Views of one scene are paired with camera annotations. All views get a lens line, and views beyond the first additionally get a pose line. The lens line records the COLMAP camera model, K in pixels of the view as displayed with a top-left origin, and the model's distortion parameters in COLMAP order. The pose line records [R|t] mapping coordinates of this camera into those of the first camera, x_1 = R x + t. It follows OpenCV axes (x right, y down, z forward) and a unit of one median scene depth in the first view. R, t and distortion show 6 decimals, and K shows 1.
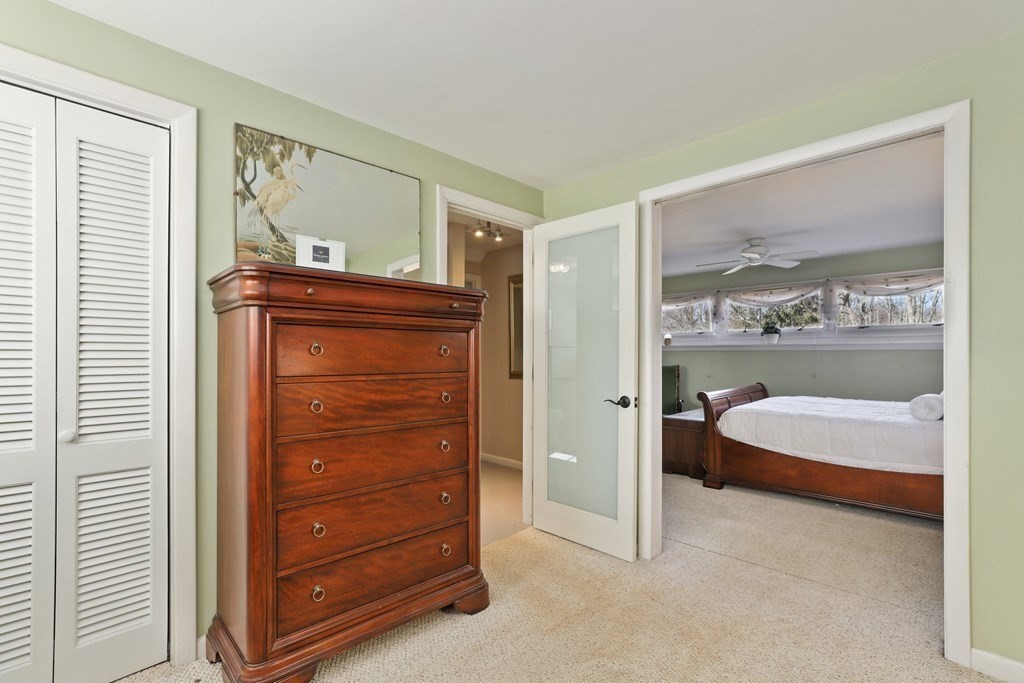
lens RADIAL K [[470.4, 0, 513.0], [0, 470.4, 349.4], [0, 0, 1]] dist [-0.029058, 0.006701]
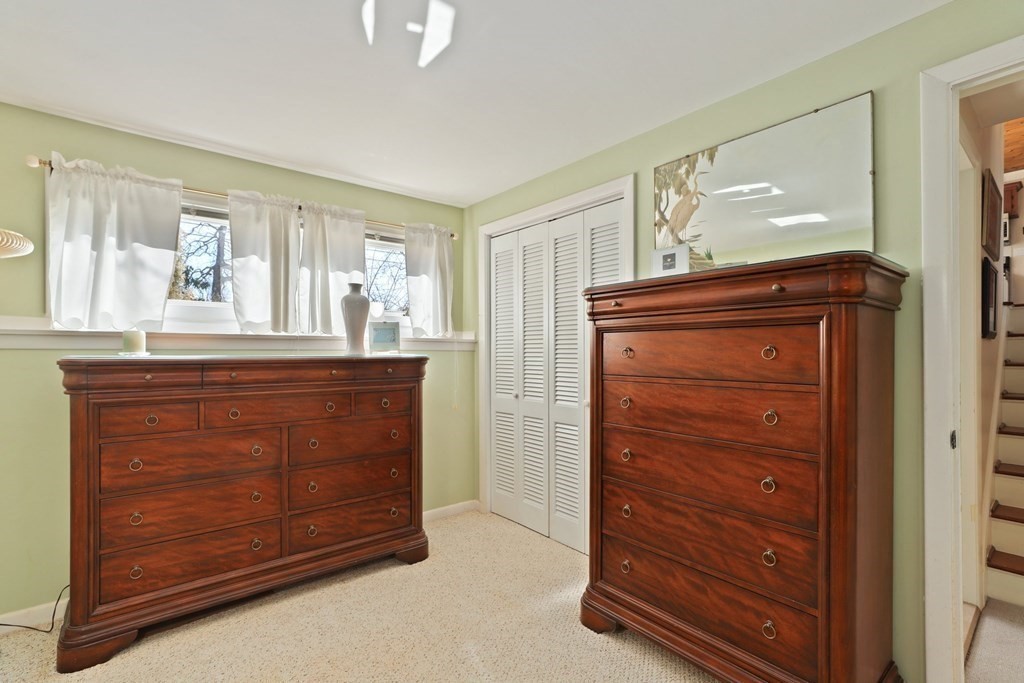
lens RADIAL K [[470.4, 0, 512.2], [0, 470.4, 348.5], [0, 0, 1]] dist [-0.029058, 0.006701]
pose [[-0.106864, -0.011015, -0.994213, 0.664572], [0.012330, 0.999847, -0.012403, 0.000757], [0.994197, -0.013584, -0.106712, 0.748528]]
